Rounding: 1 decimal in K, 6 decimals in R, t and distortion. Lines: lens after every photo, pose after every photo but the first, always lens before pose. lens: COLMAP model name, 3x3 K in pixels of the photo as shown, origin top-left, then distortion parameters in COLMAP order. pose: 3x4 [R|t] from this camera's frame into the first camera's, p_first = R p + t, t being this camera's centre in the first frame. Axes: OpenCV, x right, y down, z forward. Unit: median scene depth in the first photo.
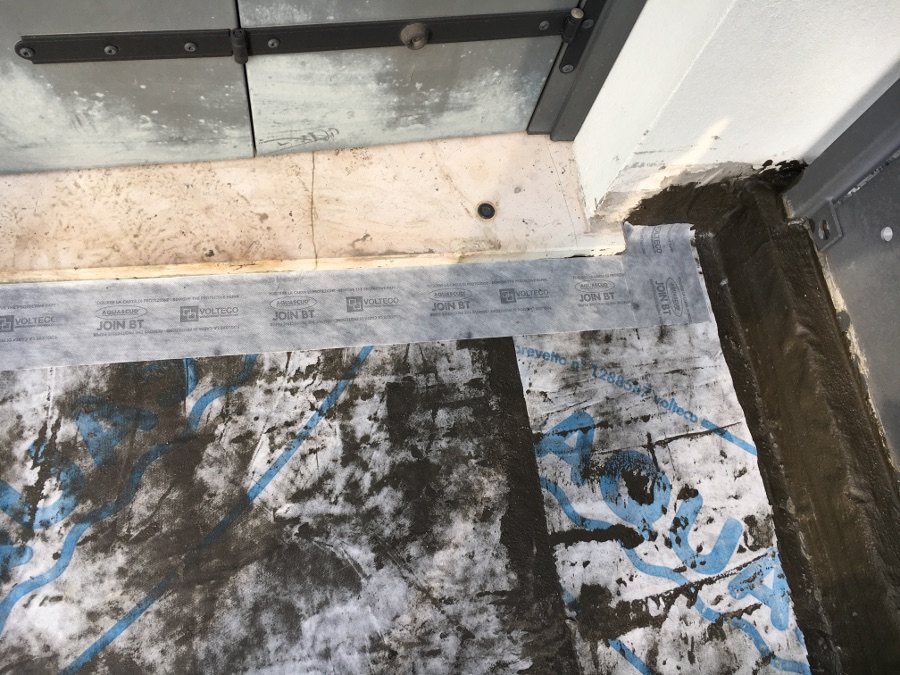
lens RADIAL K [[763.2, 0, 450.0], [0, 763.2, 337.5], [0, 0, 1]] dist [0.092043, -0.146910]
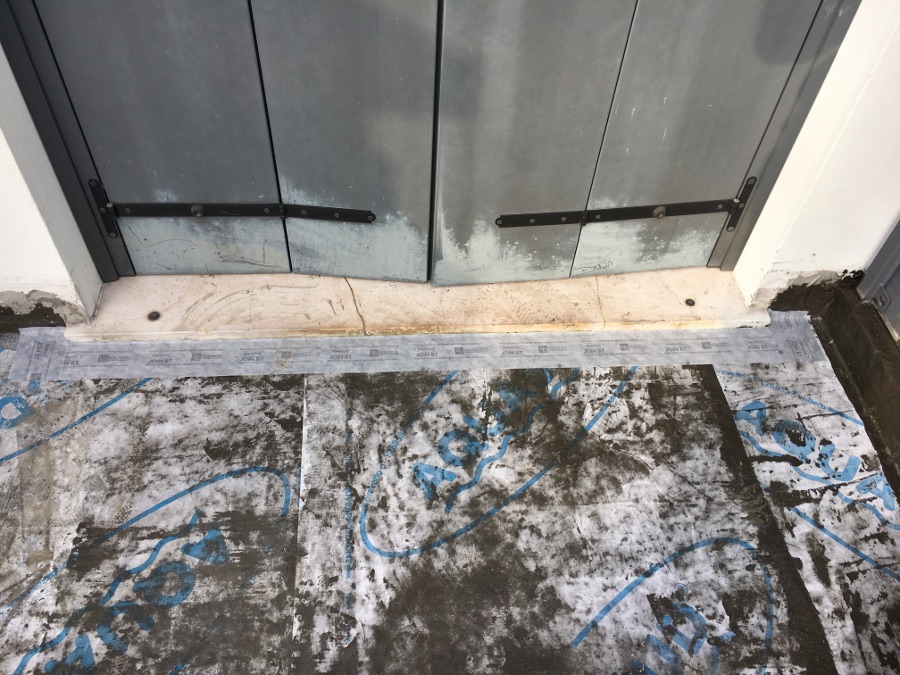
lens RADIAL K [[763.2, 0, 450.0], [0, 763.2, 337.5], [0, 0, 1]] dist [0.092043, -0.146910]
pose [[0.992230, -0.025804, -0.121712, -0.341646], [-0.014369, 0.947943, -0.318116, 0.578318], [0.123584, 0.317393, 0.940207, -0.899566]]
